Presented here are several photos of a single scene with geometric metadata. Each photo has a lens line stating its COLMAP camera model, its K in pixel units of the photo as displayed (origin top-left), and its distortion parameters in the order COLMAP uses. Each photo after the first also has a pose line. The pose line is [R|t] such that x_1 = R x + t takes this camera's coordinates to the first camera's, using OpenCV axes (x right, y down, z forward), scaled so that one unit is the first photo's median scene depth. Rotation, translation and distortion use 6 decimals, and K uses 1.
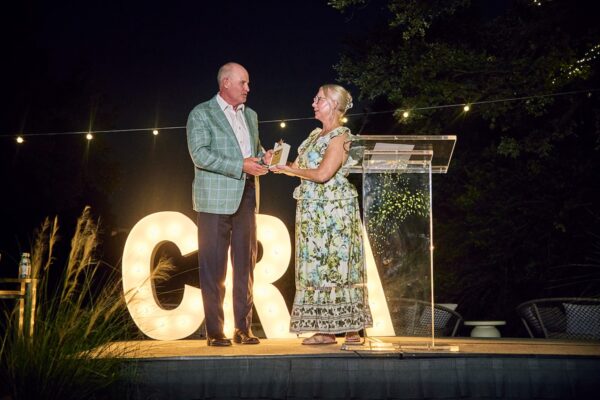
lens RADIAL K [[1161.8, 0, 300.2], [0, 1161.8, 201.2], [0, 0, 1]] dist [0.150476, 0.000000]
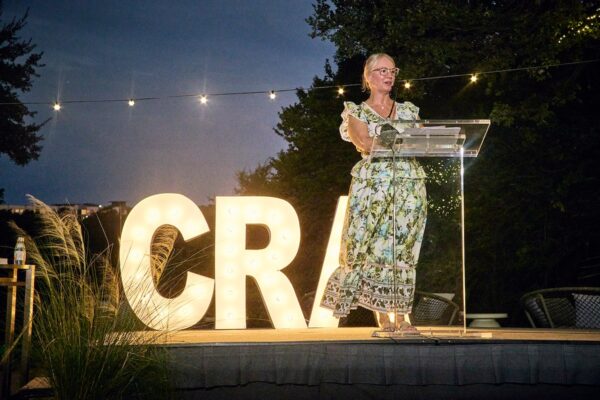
lens RADIAL K [[1466.8, 0, 299.8], [0, 1466.8, 201.0], [0, 0, 1]] dist [0.388367, 0.000000]
pose [[0.998276, 0.003284, 0.058604, -0.051344], [-0.004557, 0.999756, 0.021596, -0.007239], [-0.058519, -0.021826, 0.998048, -0.123332]]
